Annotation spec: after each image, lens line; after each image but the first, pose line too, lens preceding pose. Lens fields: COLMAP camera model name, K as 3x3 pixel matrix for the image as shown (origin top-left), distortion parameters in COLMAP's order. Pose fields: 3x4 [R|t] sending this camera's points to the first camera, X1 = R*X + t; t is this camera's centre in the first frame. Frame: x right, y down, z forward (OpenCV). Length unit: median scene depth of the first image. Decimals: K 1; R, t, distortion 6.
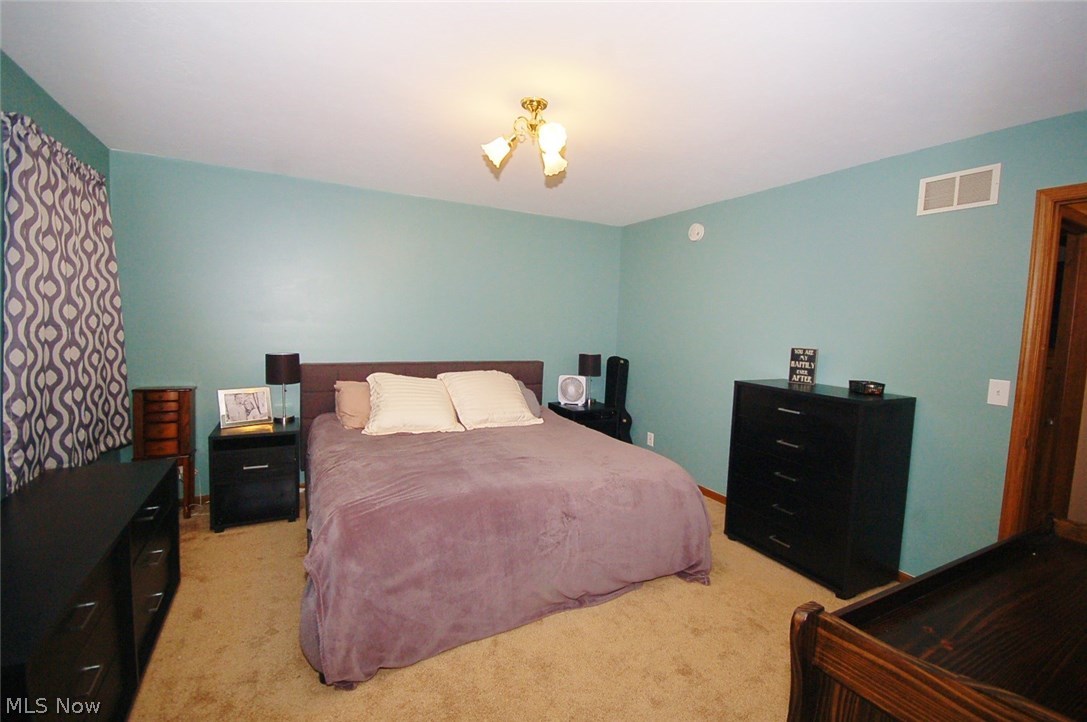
lens RADIAL K [[480.3, 0, 542.3], [0, 480.3, 357.9], [0, 0, 1]] dist [0.003724, -0.007489]
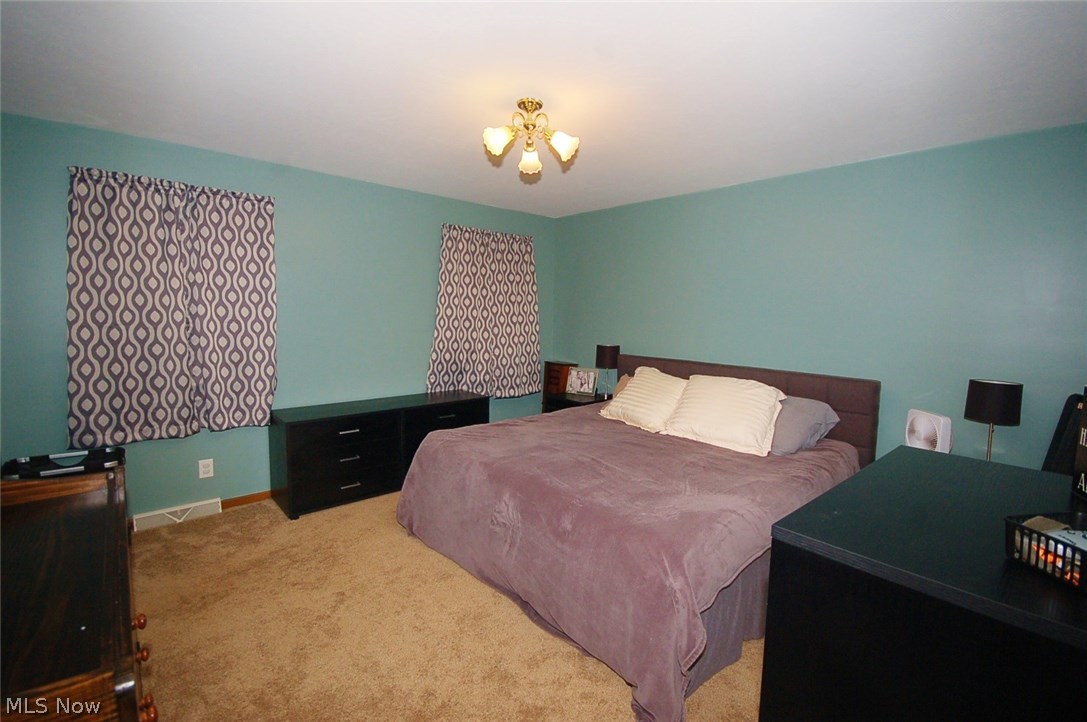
lens RADIAL K [[480.3, 0, 545.0], [0, 480.3, 357.0], [0, 0, 1]] dist [0.003724, -0.007489]
pose [[0.239635, 0.071064, -0.968259, 0.656348], [-0.085958, 0.994954, 0.051749, -0.028208], [0.967050, 0.070829, 0.244535, 0.514060]]
